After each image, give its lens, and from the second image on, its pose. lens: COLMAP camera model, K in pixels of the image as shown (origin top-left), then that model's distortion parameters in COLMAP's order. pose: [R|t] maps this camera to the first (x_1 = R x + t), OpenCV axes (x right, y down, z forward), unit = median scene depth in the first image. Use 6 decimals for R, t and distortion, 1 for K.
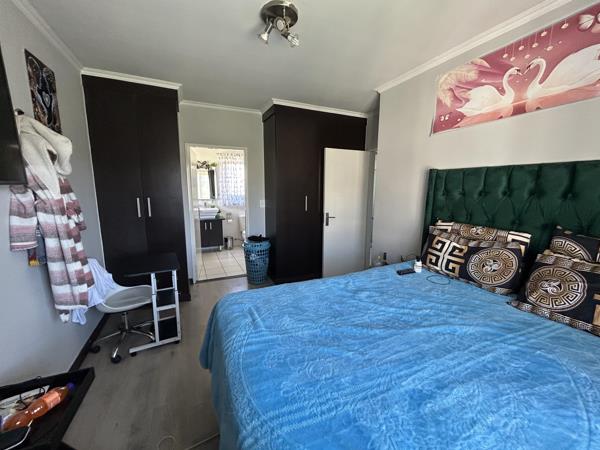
lens RADIAL K [[241.4, 0, 298.9], [0, 241.4, 225.7], [0, 0, 1]] dist [-0.001678, 0.000037]
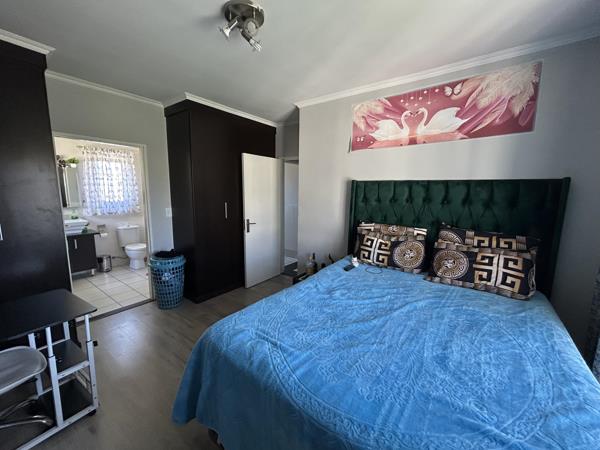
lens RADIAL K [[241.4, 0, 298.9], [0, 241.4, 225.7], [0, 0, 1]] dist [-0.001678, 0.000037]
pose [[0.875837, -0.064841, 0.478231, -0.344765], [0.068934, 0.997581, 0.009010, -0.043442], [-0.477658, 0.025075, 0.878188, 0.083848]]
